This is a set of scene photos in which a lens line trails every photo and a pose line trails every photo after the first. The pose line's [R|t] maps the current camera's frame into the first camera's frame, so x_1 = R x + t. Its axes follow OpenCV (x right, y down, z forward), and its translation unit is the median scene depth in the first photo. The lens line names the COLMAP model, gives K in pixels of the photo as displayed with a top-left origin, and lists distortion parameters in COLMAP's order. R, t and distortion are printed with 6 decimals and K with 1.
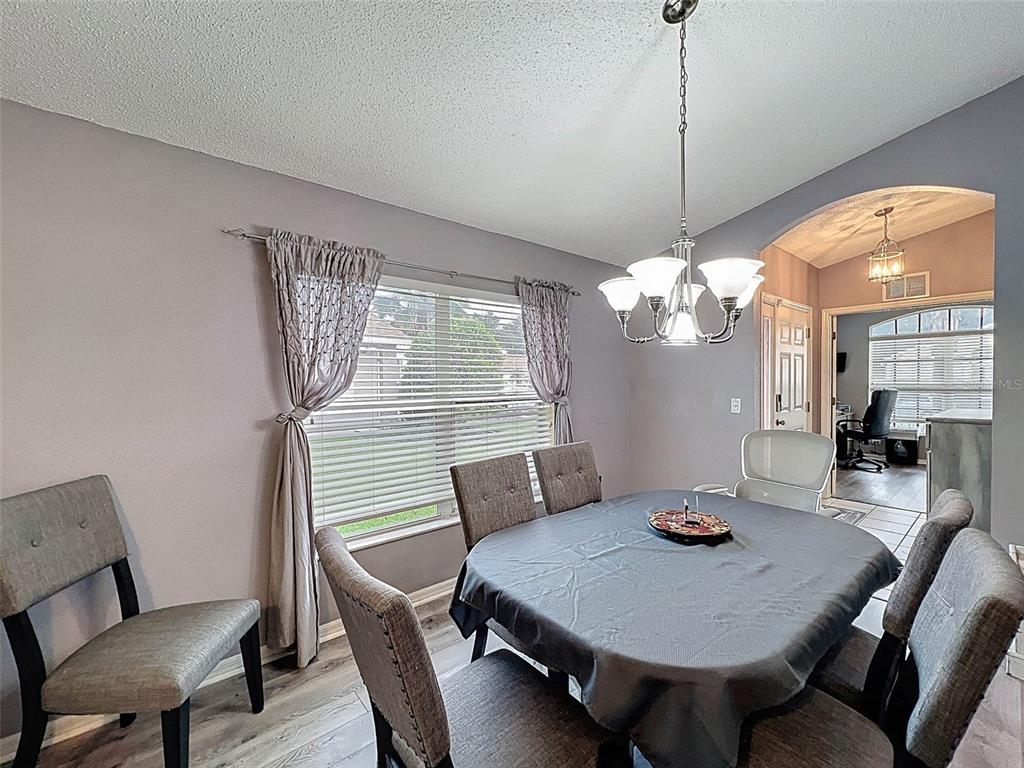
lens RADIAL K [[422.6, 0, 517.1], [0, 422.6, 387.7], [0, 0, 1]] dist [0.000983, -0.000009]
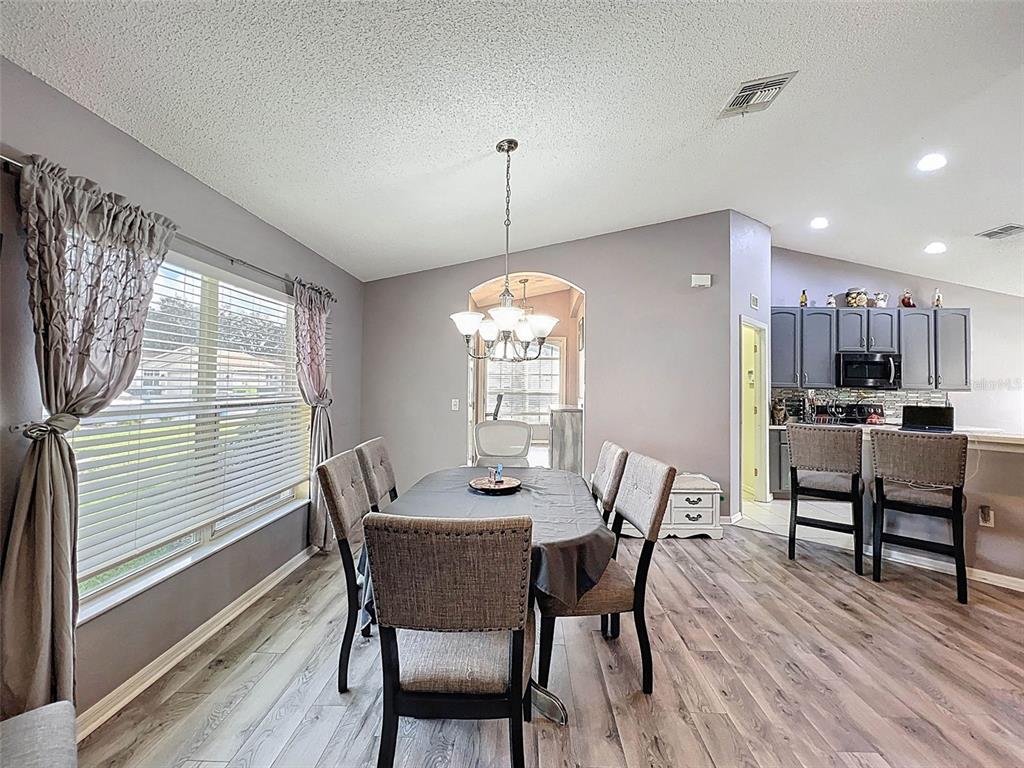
lens RADIAL K [[422.6, 0, 511.6], [0, 422.6, 373.4], [0, 0, 1]] dist [0.000983, -0.000009]
pose [[0.674925, 0.040606, 0.736768, -0.494490], [-0.007045, 0.998794, -0.048593, 0.007800], [-0.737853, 0.027607, 0.674397, -0.027806]]
